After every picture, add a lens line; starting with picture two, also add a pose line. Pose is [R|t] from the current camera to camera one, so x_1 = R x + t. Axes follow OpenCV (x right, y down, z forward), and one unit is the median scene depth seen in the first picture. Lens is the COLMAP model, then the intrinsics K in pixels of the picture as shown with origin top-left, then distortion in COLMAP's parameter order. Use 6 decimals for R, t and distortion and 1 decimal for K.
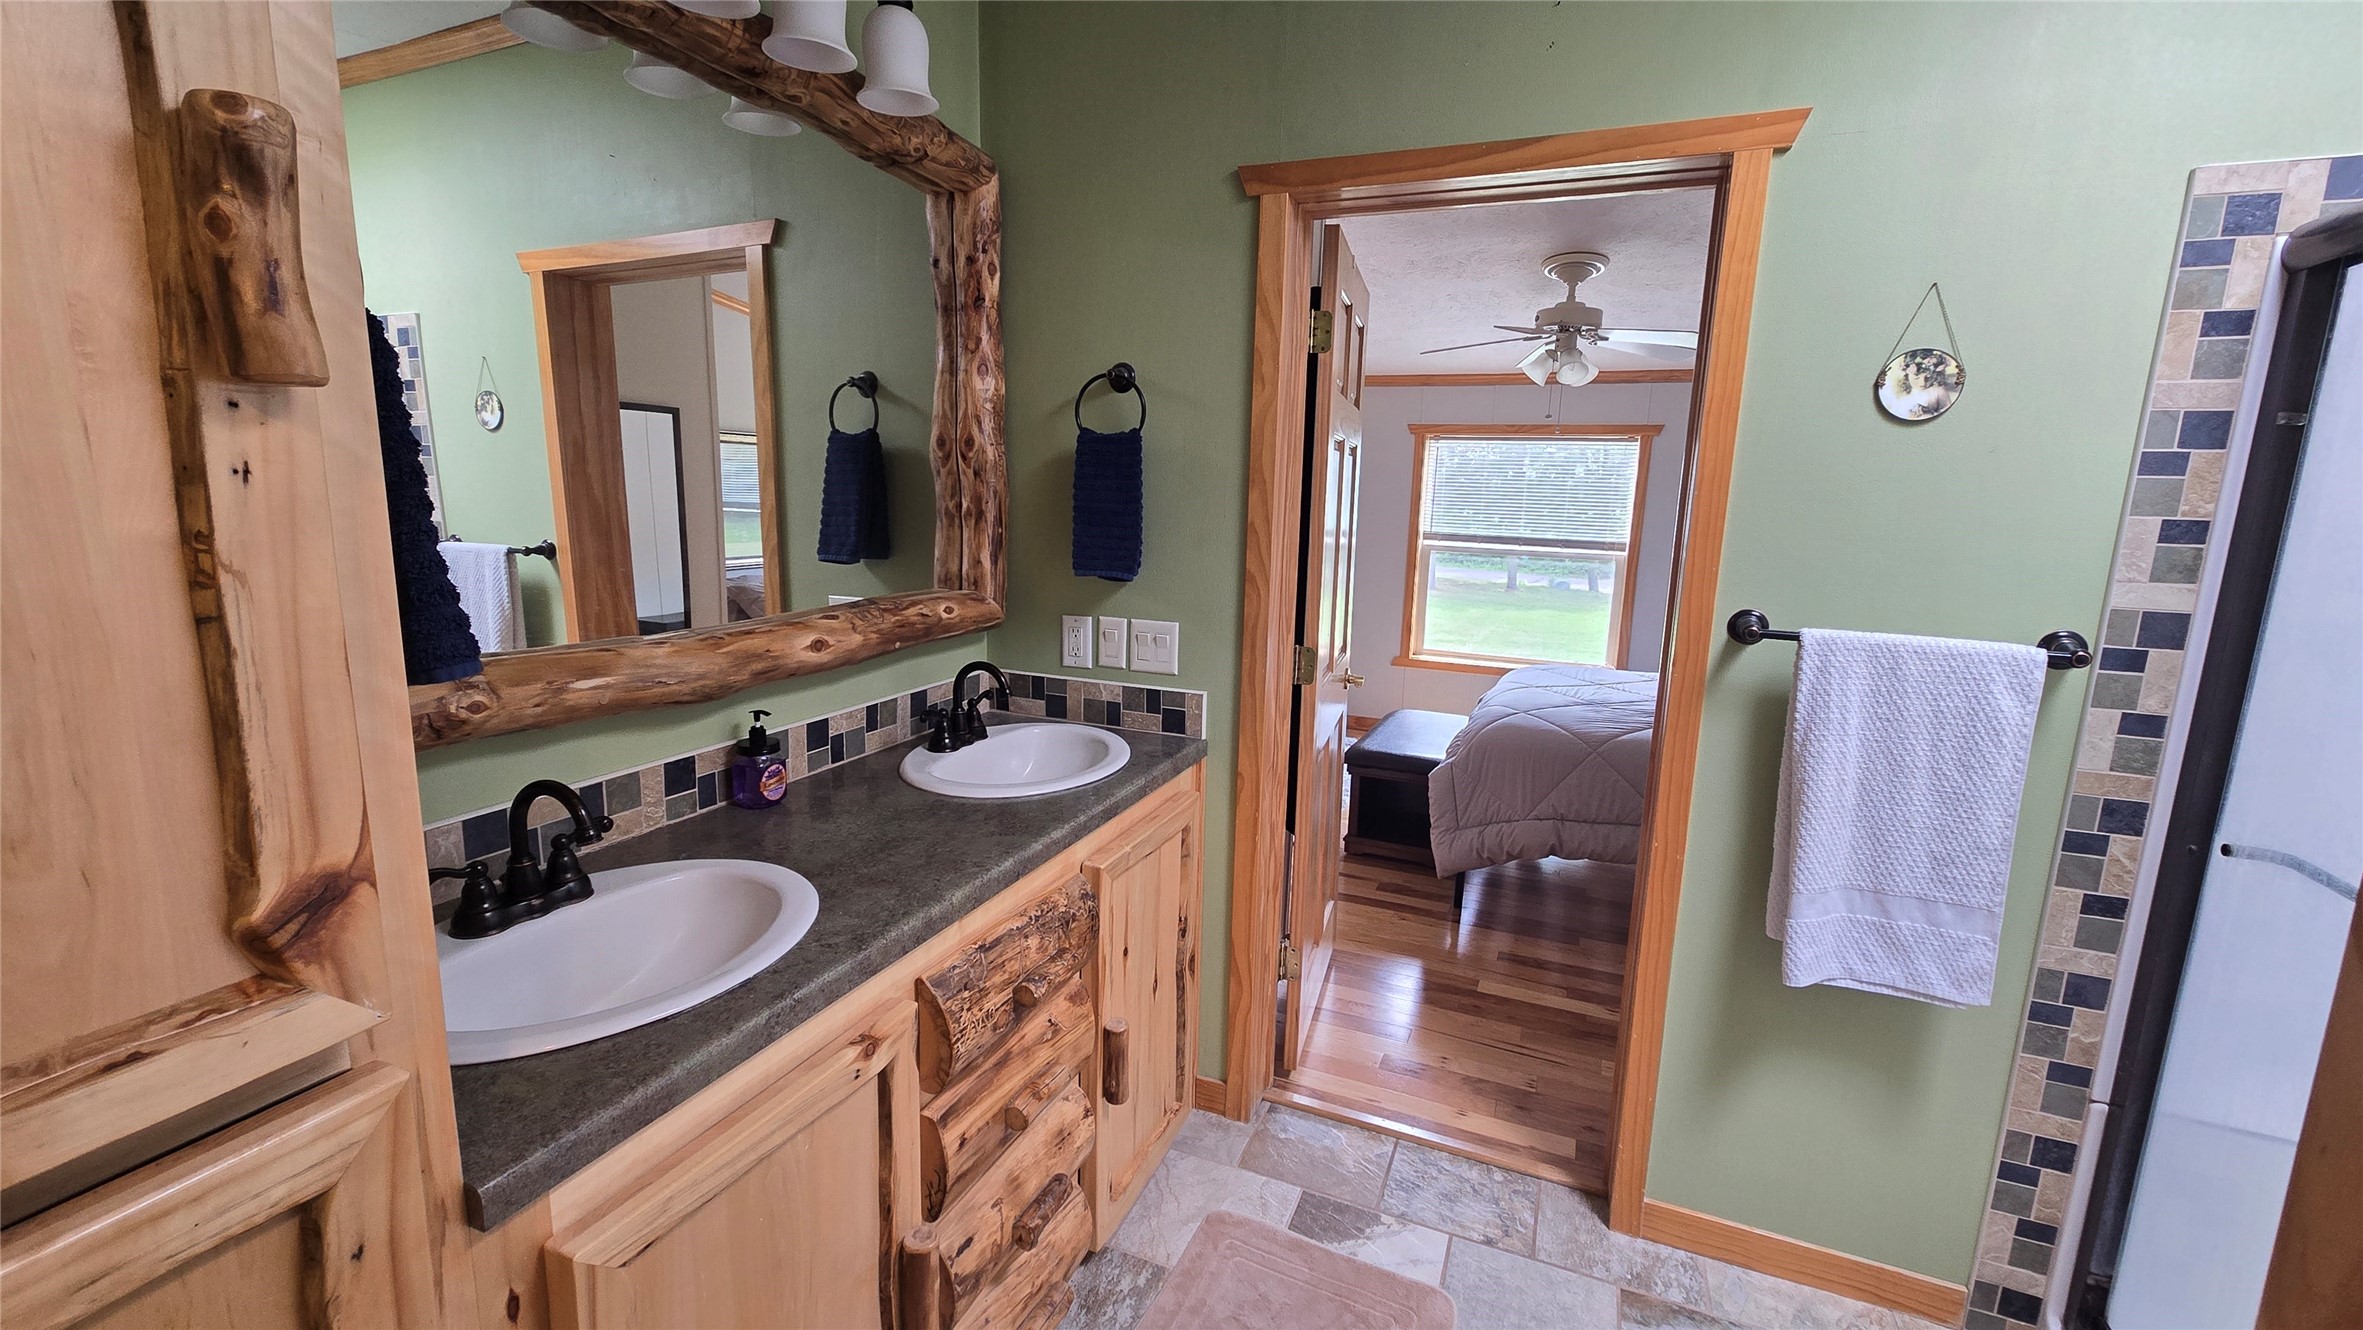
lens RADIAL K [[964.5, 0, 1179.0], [0, 964.5, 656.4], [0, 0, 1]] dist [0.002044, -0.000590]
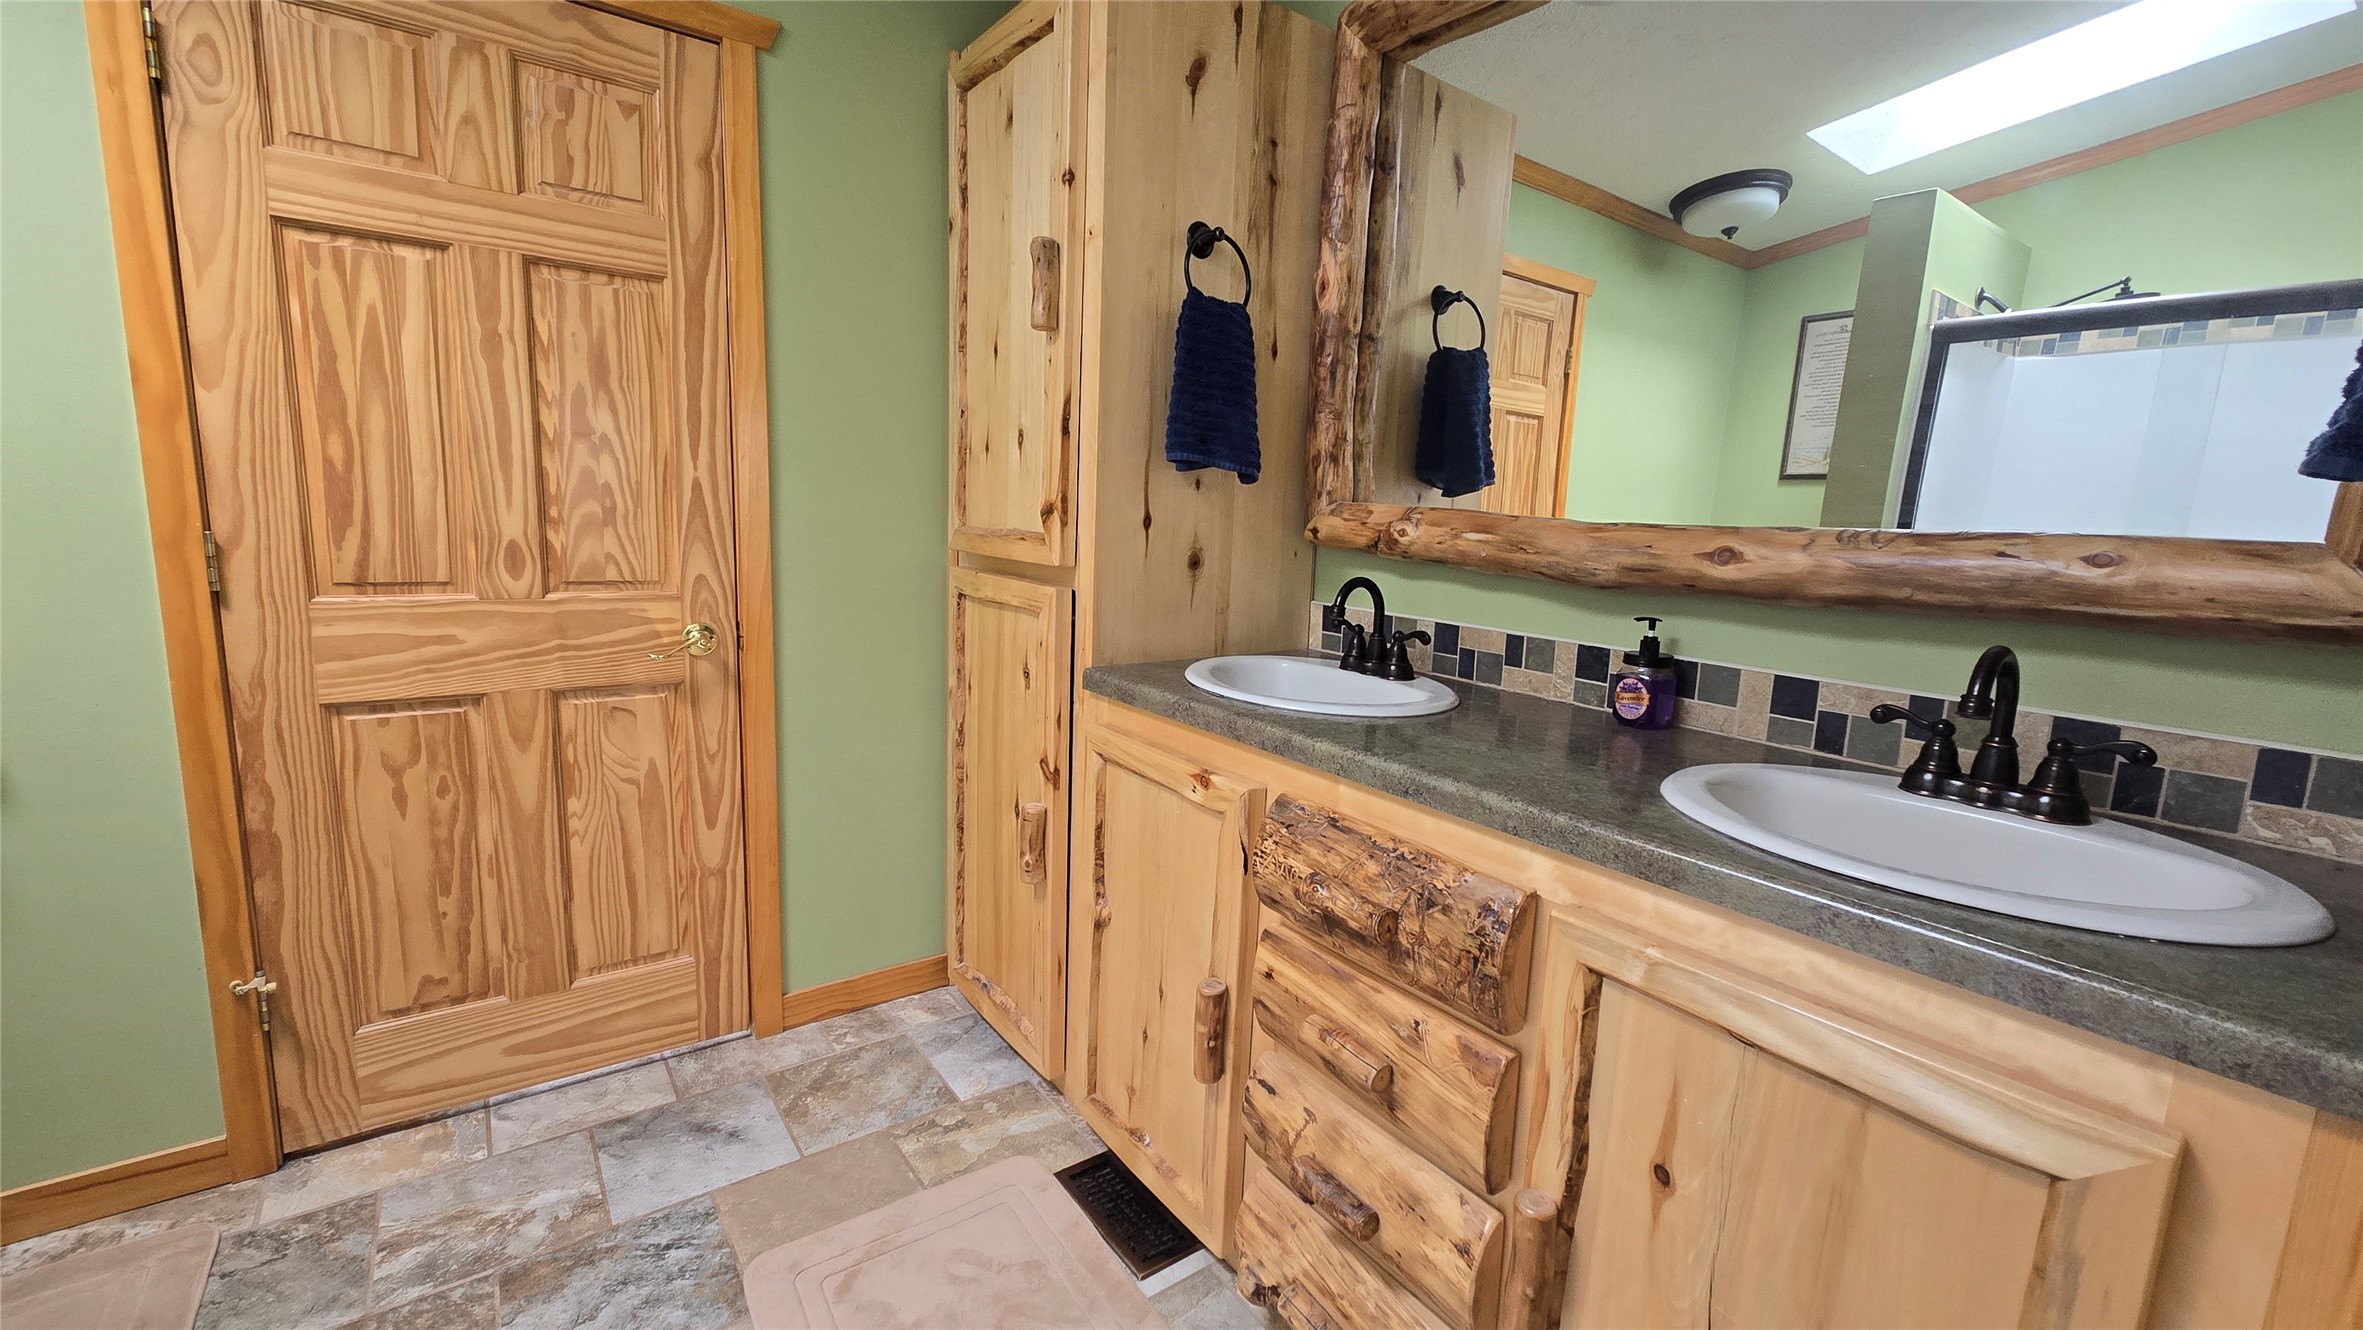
lens RADIAL K [[964.5, 0, 1182.8], [0, 964.5, 663.6], [0, 0, 1]] dist [0.002044, -0.000590]
pose [[-0.509001, 0.095140, -0.855492, 0.594167], [-0.201736, 0.953006, 0.226014, -0.018190], [0.836792, 0.287625, -0.465887, 1.171496]]
